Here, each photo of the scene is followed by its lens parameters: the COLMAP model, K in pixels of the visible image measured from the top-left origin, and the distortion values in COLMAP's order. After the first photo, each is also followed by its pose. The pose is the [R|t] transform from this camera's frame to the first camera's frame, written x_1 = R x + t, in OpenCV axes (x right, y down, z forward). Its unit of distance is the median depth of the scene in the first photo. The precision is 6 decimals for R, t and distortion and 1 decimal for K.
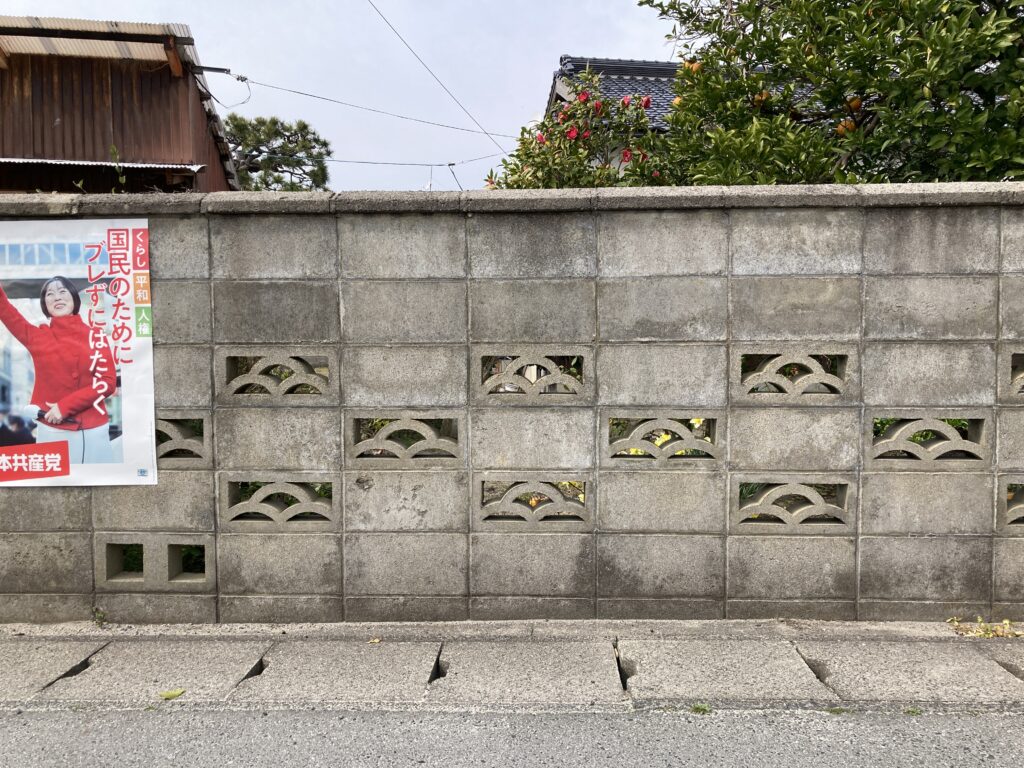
lens RADIAL K [[836.1, 0, 519.7], [0, 836.1, 386.3], [0, 0, 1]] dist [0.059679, -0.074414]
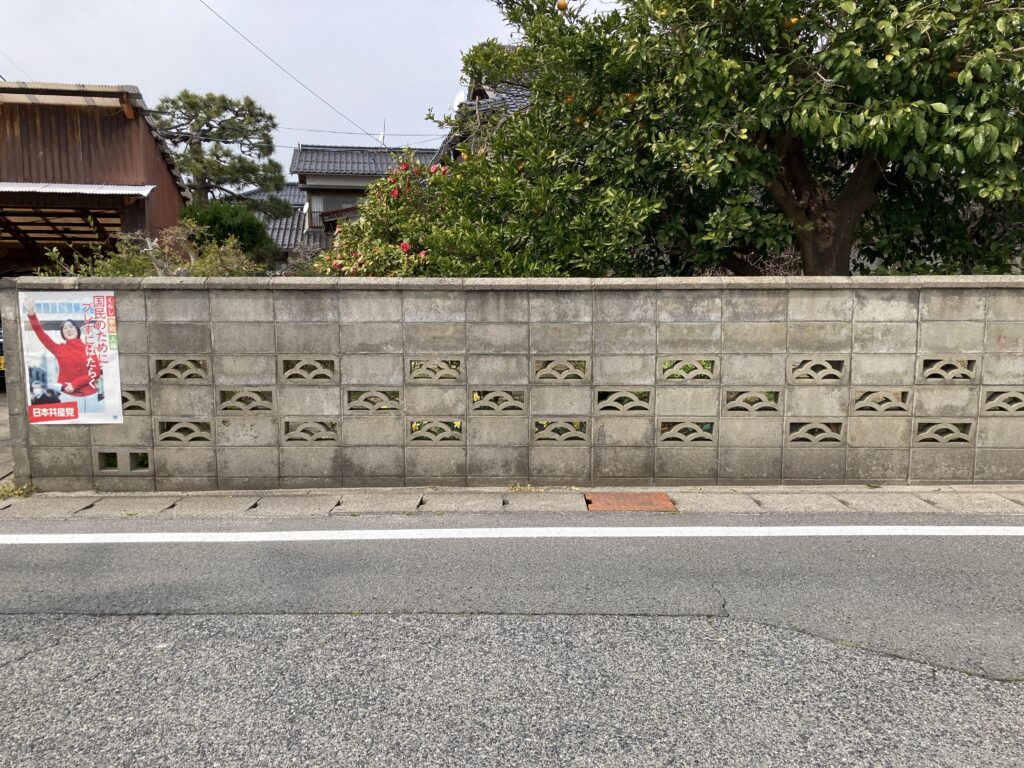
lens RADIAL K [[836.1, 0, 519.9], [0, 836.1, 389.6], [0, 0, 1]] dist [0.059679, -0.074414]
pose [[0.999544, -0.000171, 0.030192, 0.465612], [-0.002125, 0.997106, 0.075994, -0.120801], [-0.030117, -0.076023, 0.996651, -1.051259]]
